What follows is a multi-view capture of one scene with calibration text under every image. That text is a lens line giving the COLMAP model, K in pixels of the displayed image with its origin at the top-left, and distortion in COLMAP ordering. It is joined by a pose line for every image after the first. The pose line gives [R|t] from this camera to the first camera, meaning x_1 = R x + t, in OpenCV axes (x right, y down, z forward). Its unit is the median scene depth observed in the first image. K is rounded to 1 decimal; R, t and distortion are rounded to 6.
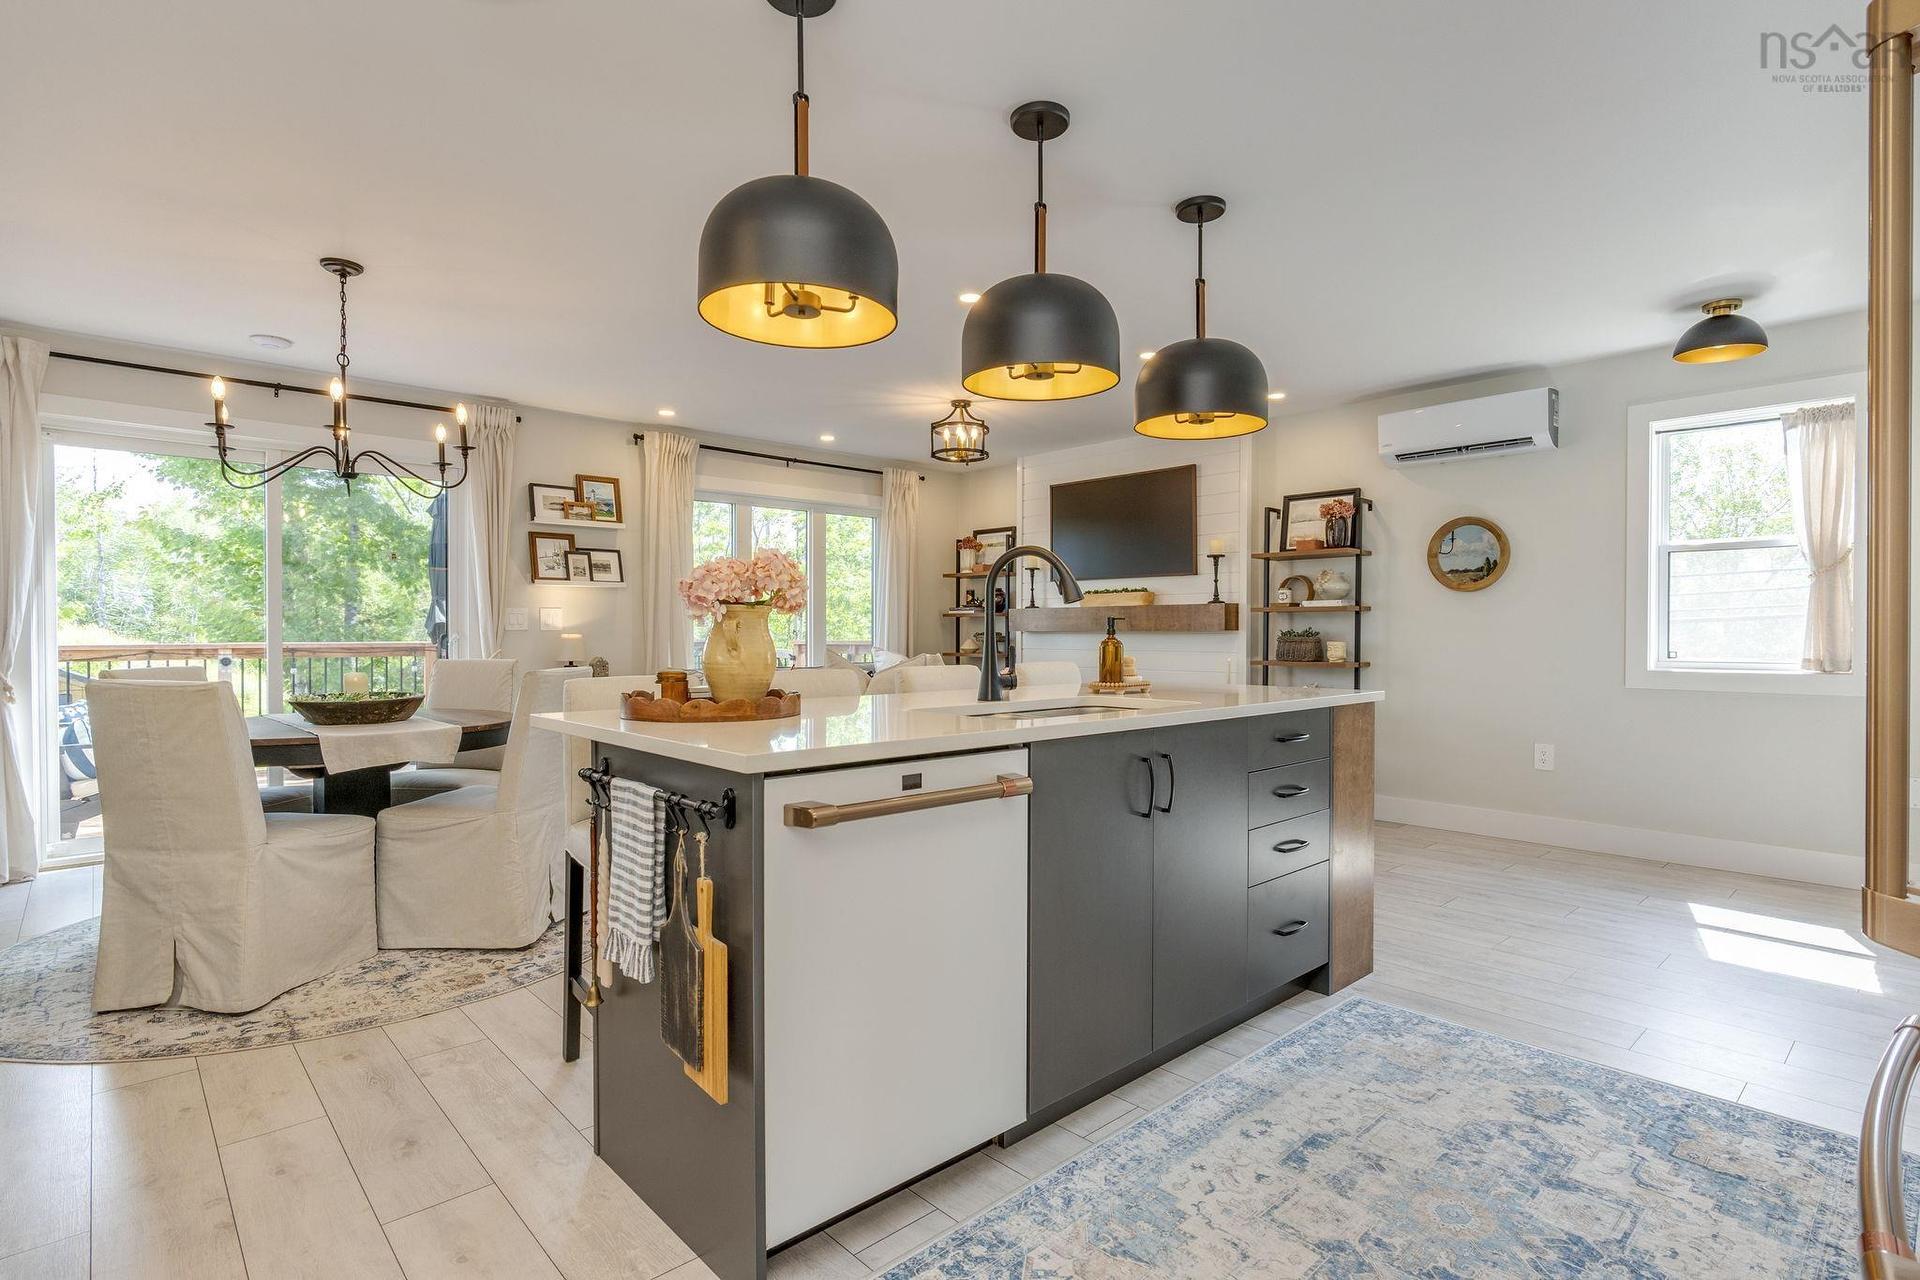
lens RADIAL K [[951.4, 0, 968.6], [0, 951.4, 640.4], [0, 0, 1]] dist [-0.000249, 0.001355]
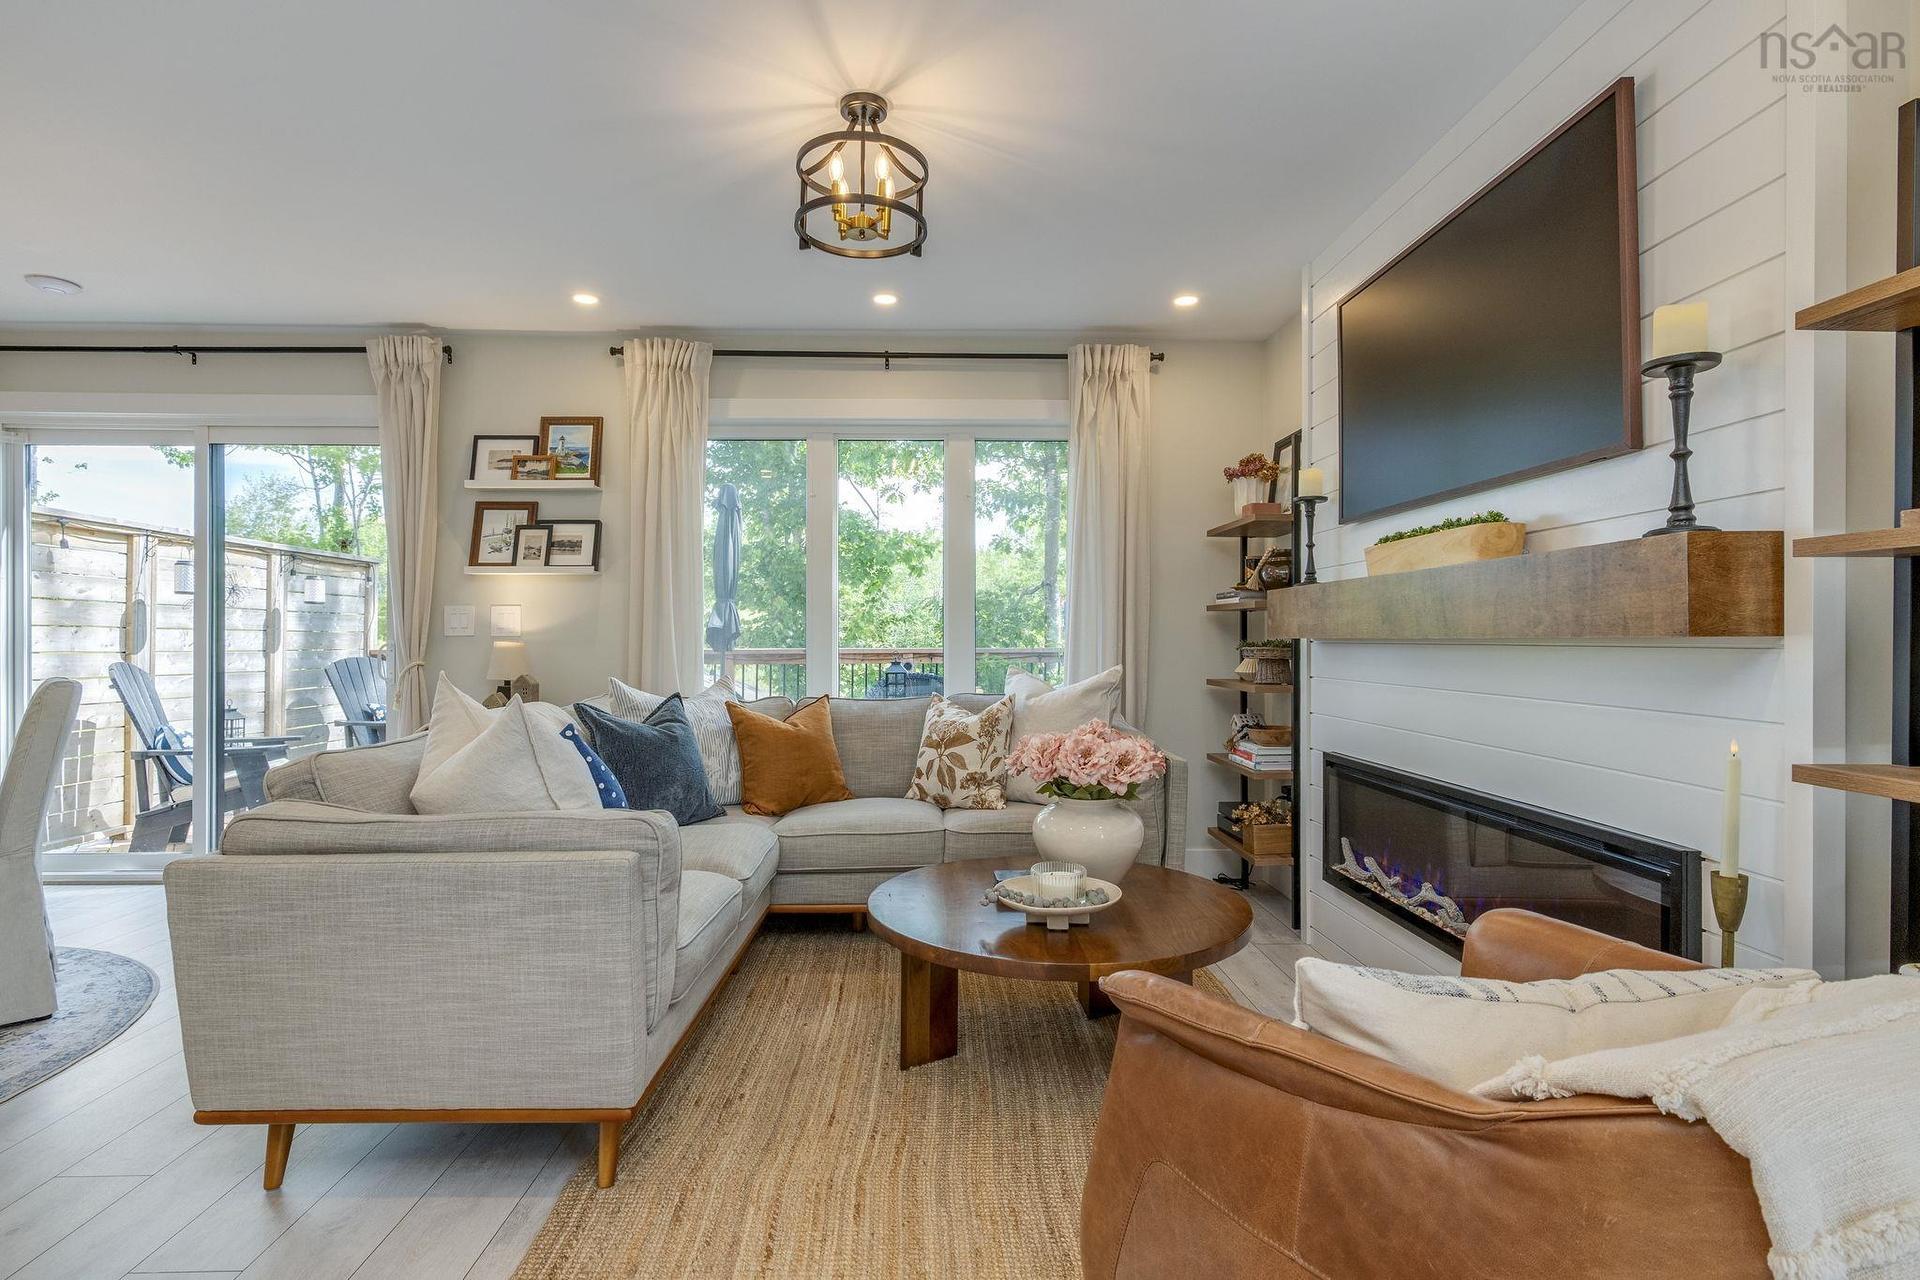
lens RADIAL K [[958.7, 0, 947.1], [0, 958.7, 635.2], [0, 0, 1]] dist [0.000013, 0.001337]
pose [[0.748481, -0.001146, -0.663155, 0.487689], [-0.006579, 0.999936, -0.009153, -0.011310], [0.663123, 0.011214, 0.748426, 1.116103]]
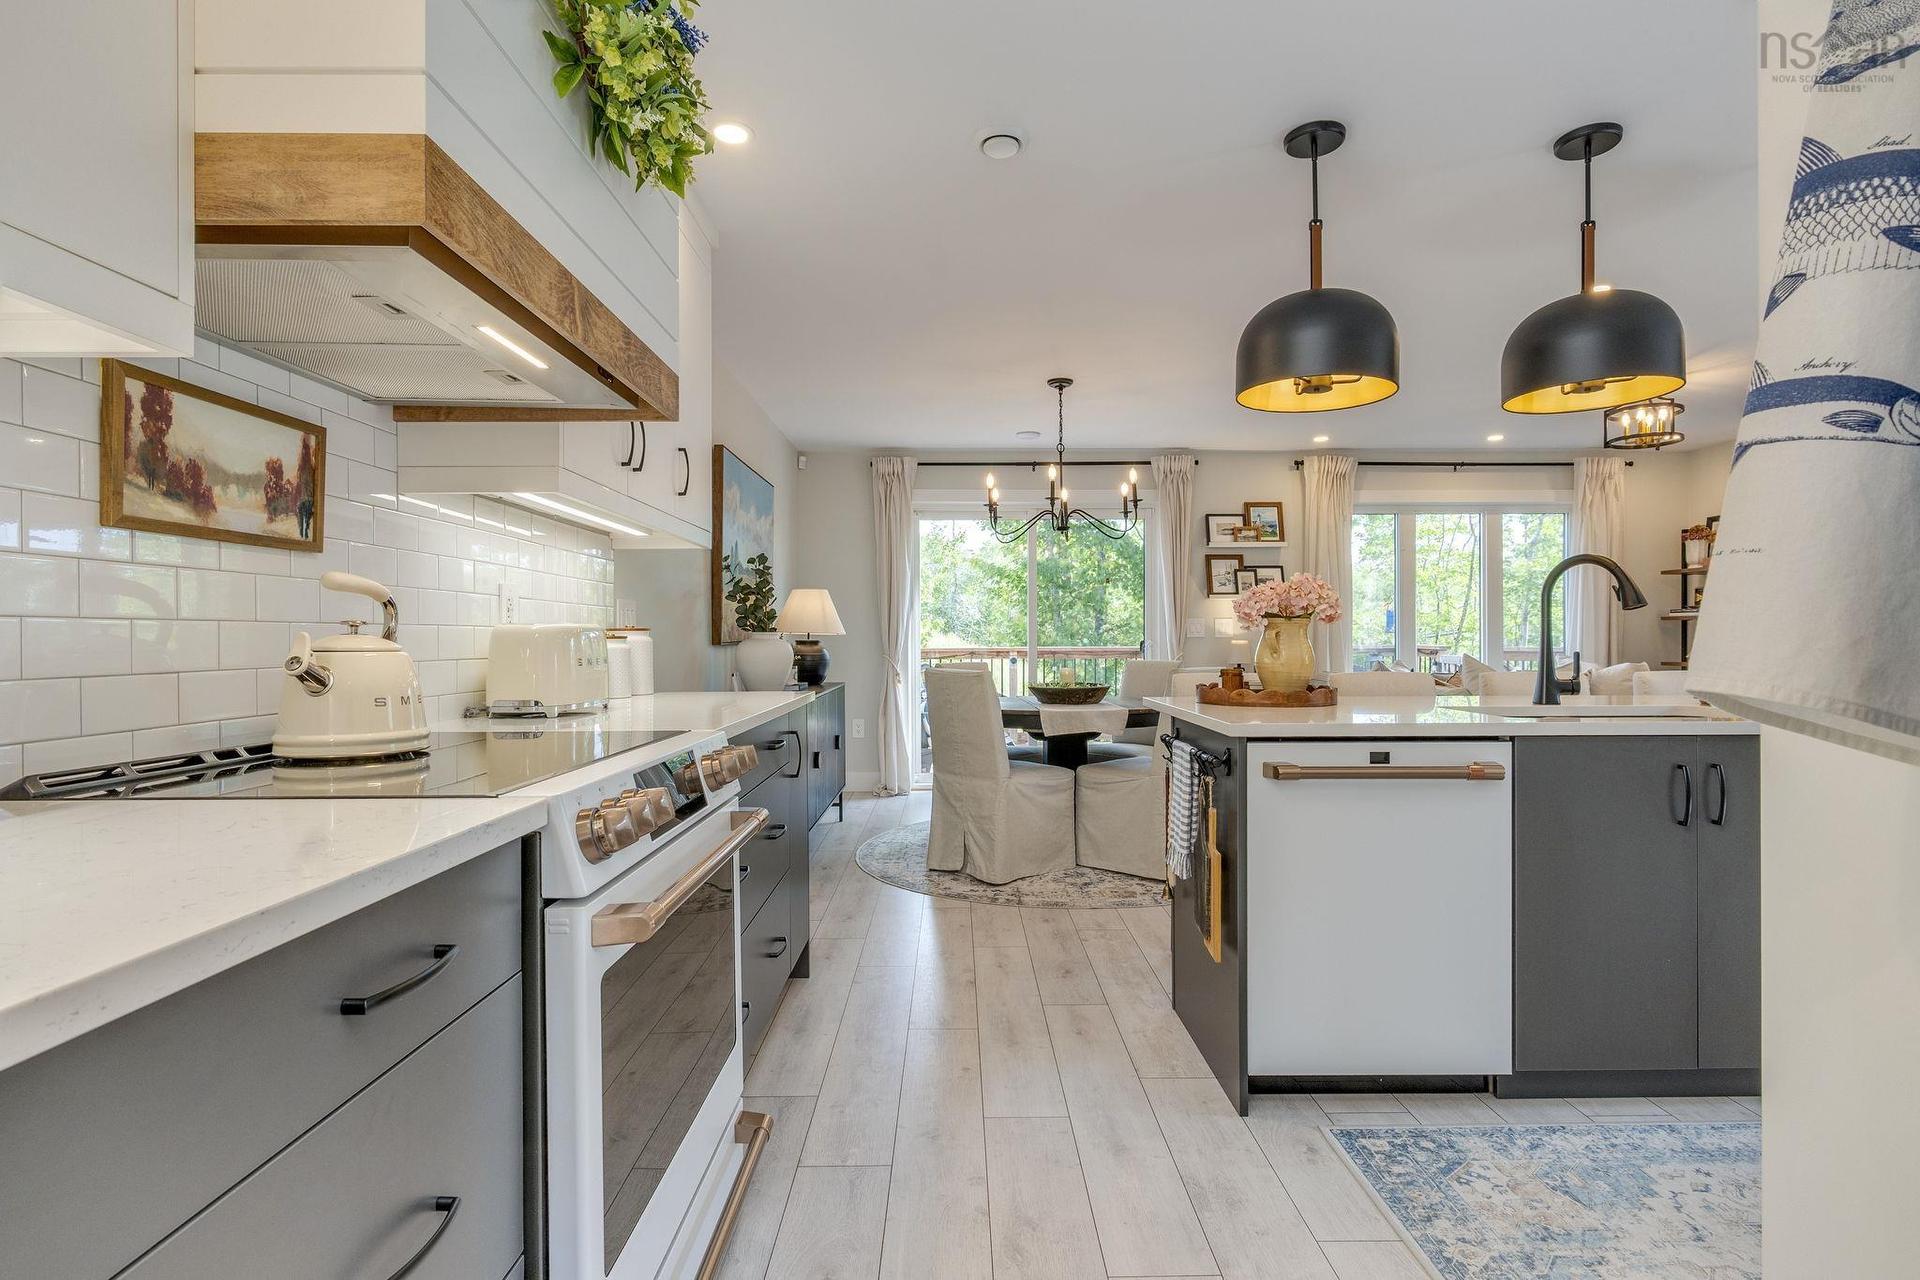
lens RADIAL K [[959.4, 0, 961.3], [0, 959.4, 633.0], [0, 0, 1]] dist [0.000097, 0.000541]
pose [[0.741173, -0.005282, -0.671294, 0.191999], [-0.004329, 0.999911, -0.012648, 0.000841], [0.671301, 0.012280, 0.741083, -0.157322]]
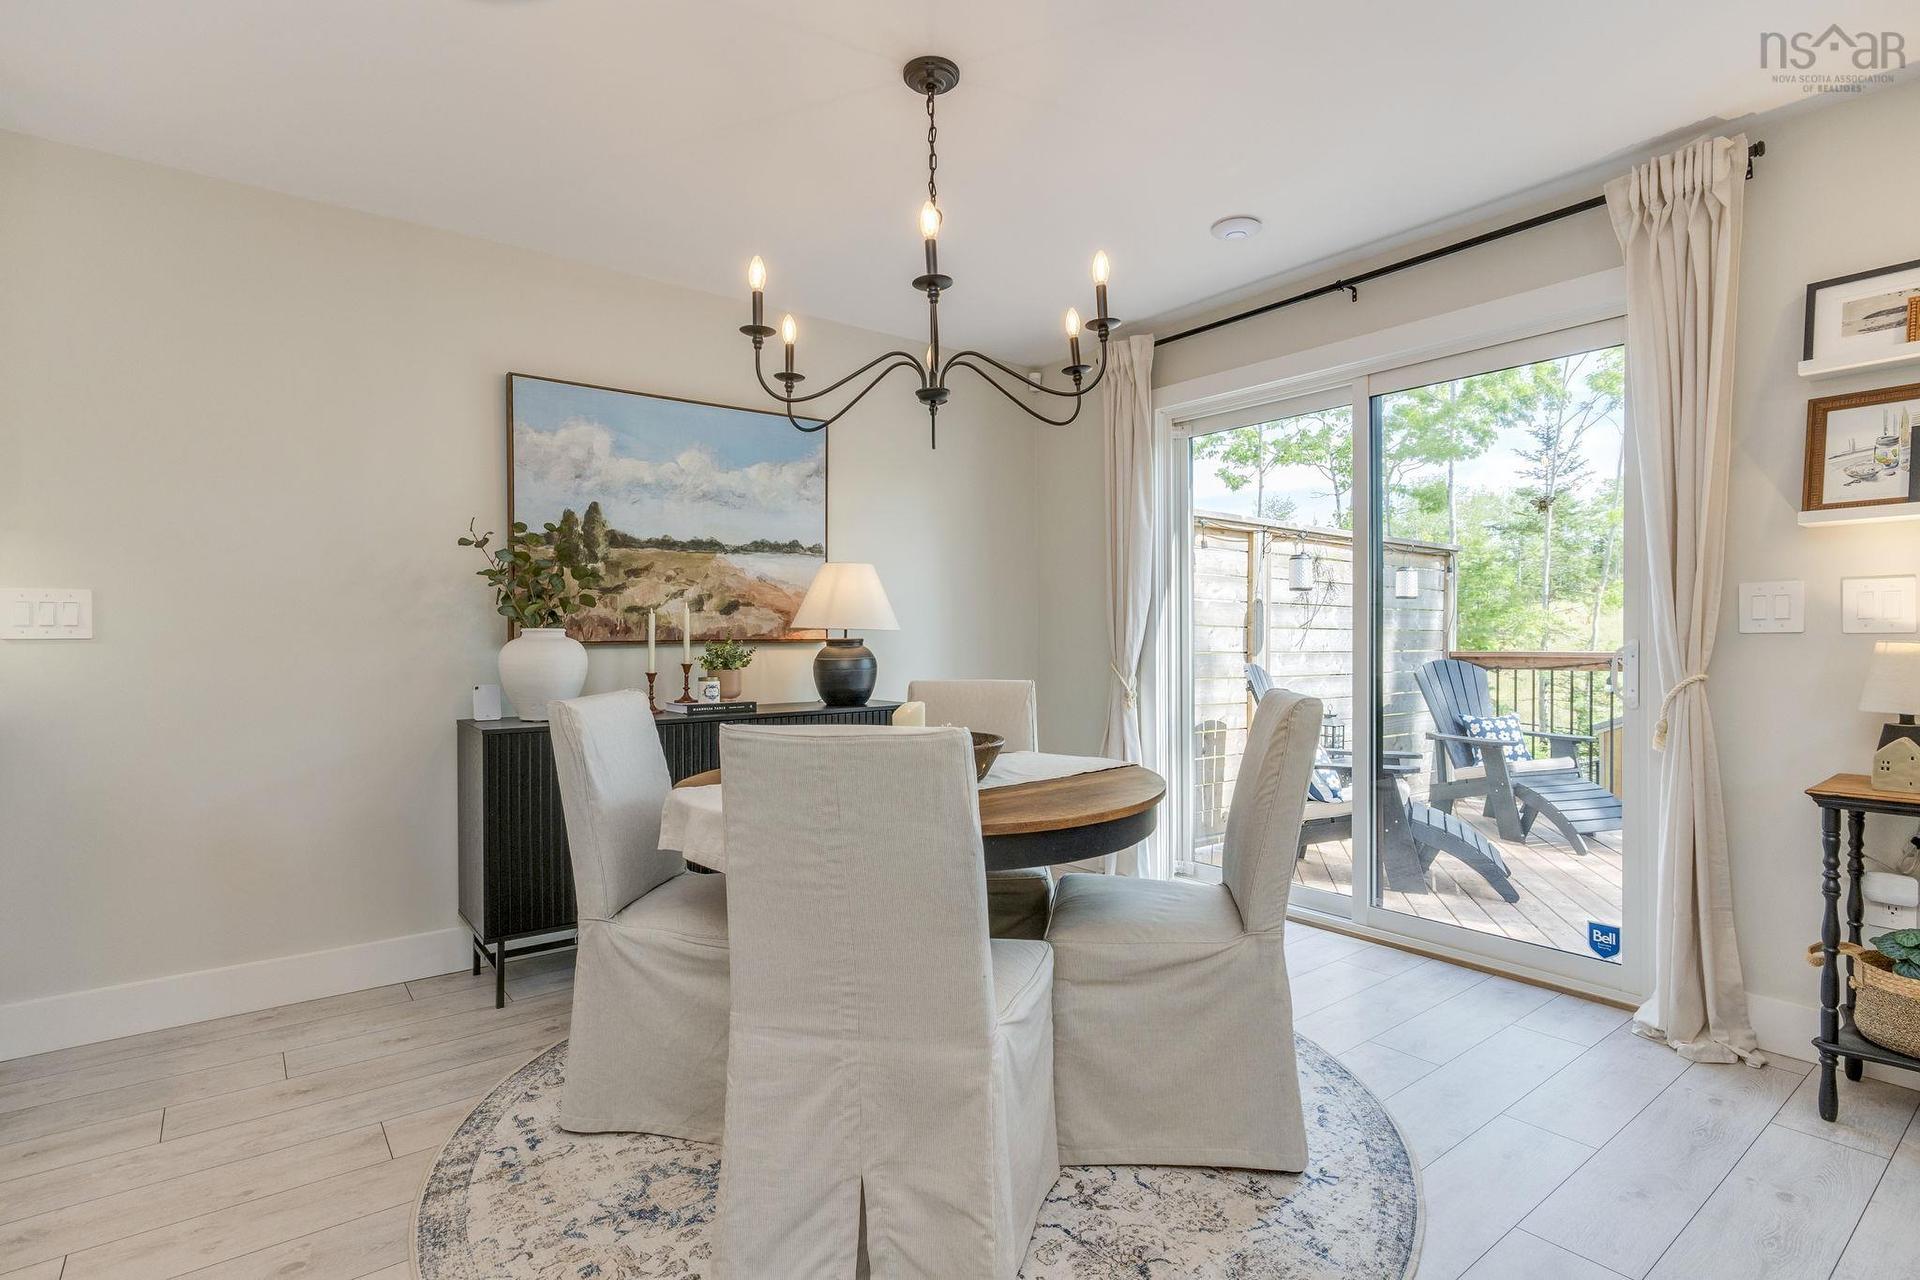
lens RADIAL K [[939.2, 0, 959.2], [0, 939.2, 644.8], [0, 0, 1]] dist [-0.000493, 0.000035]
pose [[-0.083437, 0.006531, -0.996492, -0.019603], [-0.007156, 0.999949, 0.007153, -0.008989], [0.996487, 0.007727, -0.083386, 1.066882]]
